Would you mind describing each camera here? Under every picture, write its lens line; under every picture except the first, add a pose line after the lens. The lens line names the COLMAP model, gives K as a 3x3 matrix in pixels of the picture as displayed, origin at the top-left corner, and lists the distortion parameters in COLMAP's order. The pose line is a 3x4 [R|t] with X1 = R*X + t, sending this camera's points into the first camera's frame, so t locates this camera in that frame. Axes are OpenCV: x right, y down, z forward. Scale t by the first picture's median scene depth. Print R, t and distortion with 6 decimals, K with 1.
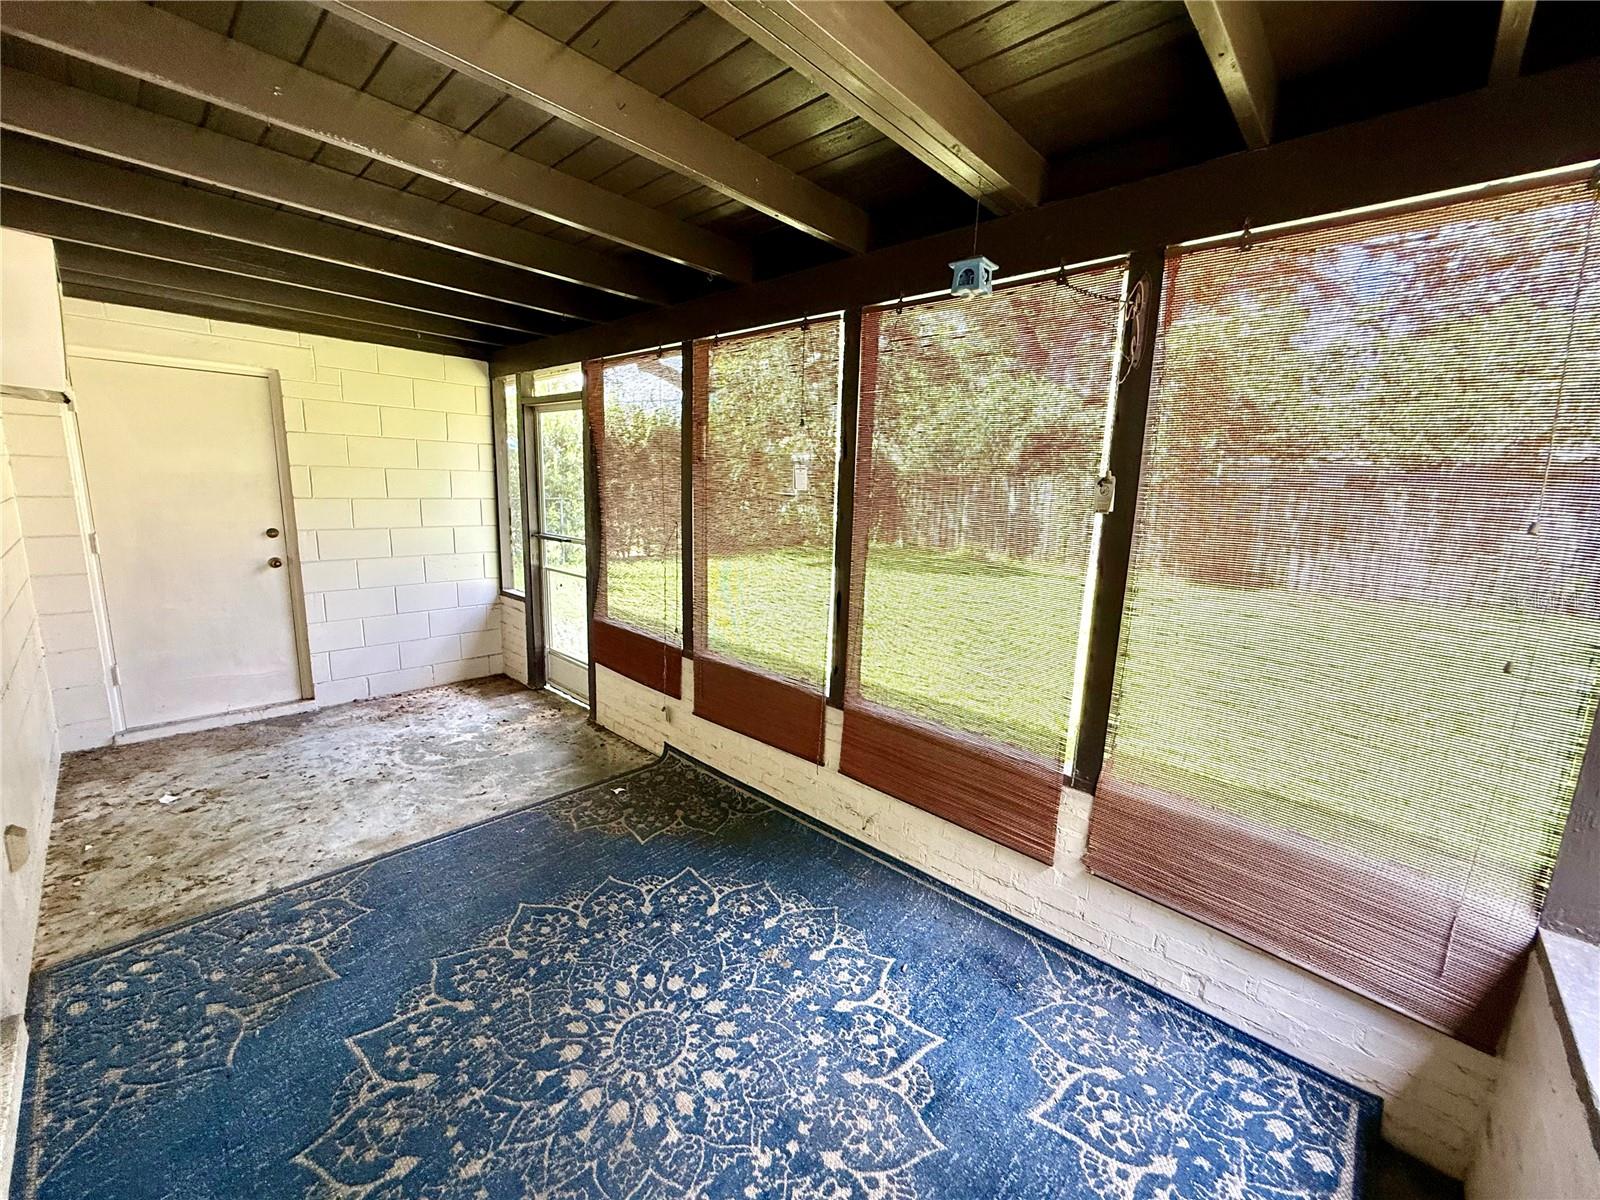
lens RADIAL K [[640.6, 0, 796.2], [0, 640.6, 591.1], [0, 0, 1]] dist [-0.001005, 0.001114]
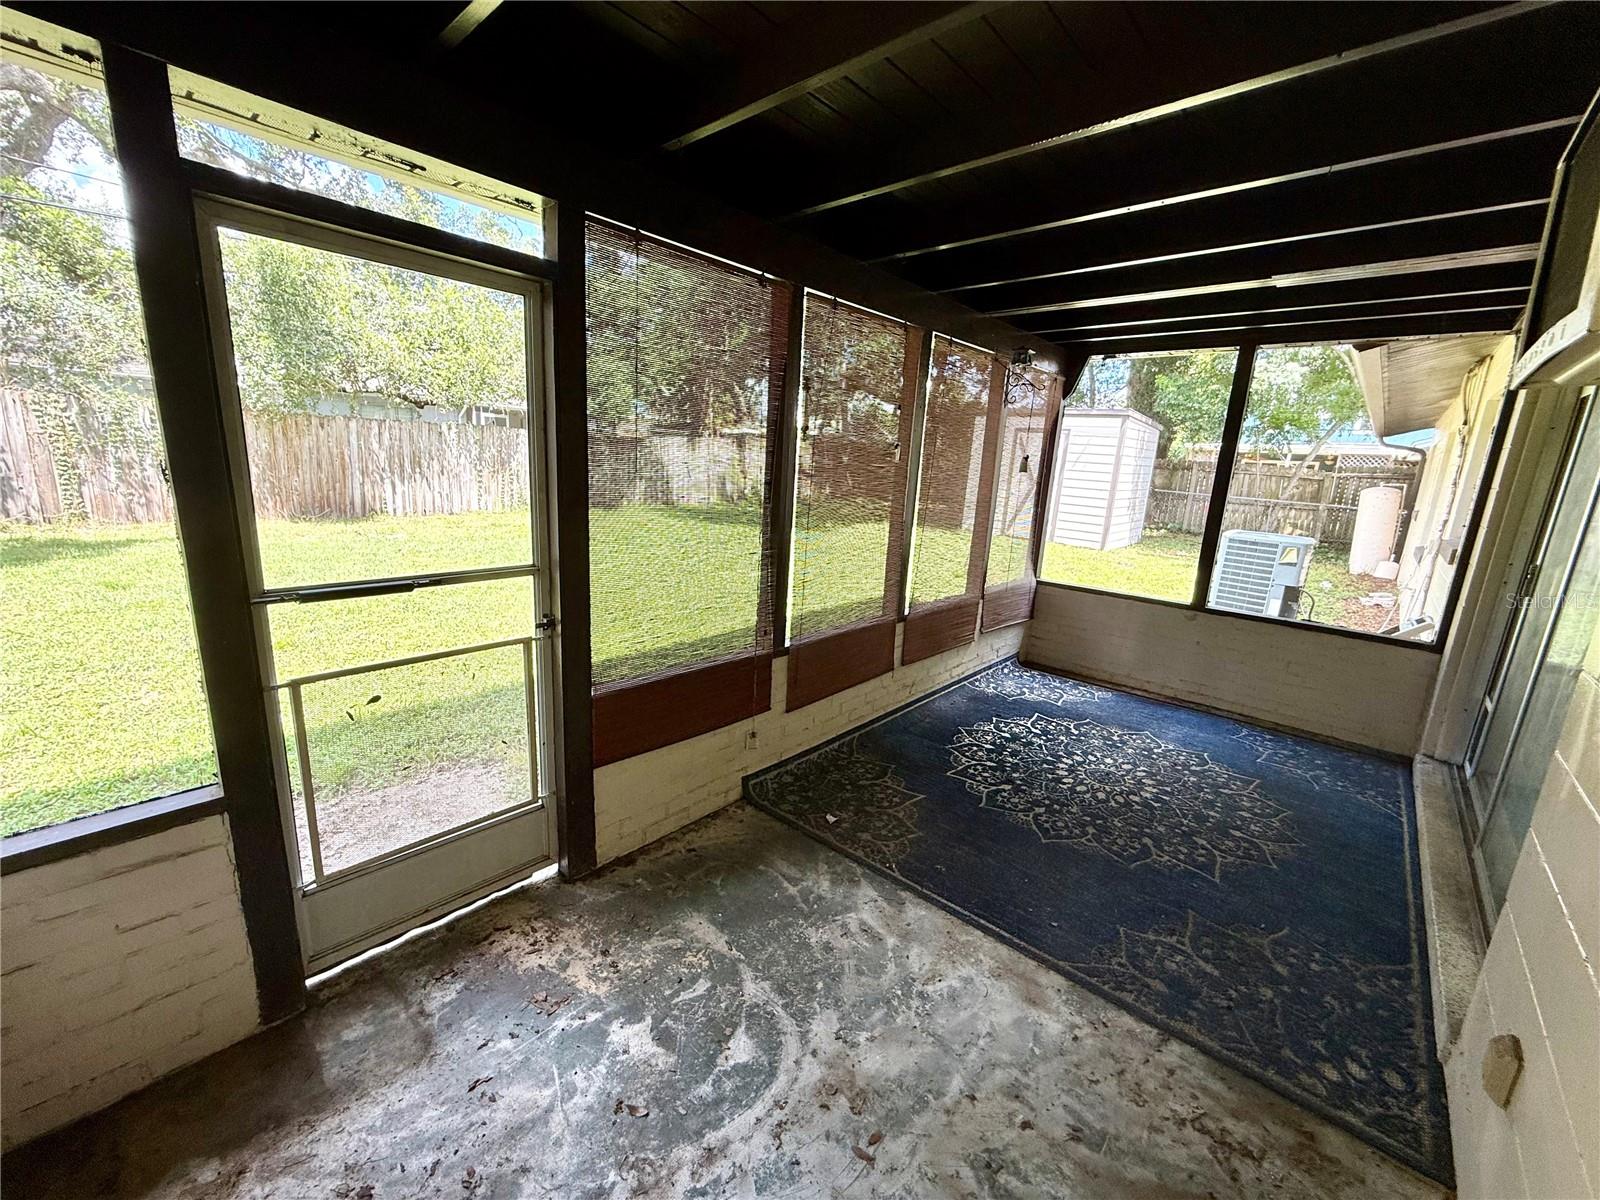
lens RADIAL K [[640.6, 0, 793.7], [0, 640.6, 605.2], [0, 0, 1]] dist [-0.001005, 0.001114]
pose [[-0.012932, -0.262869, 0.964745, -1.249687], [0.115651, 0.957957, 0.262570, -0.237405], [-0.993206, 0.114969, 0.018013, 1.210818]]
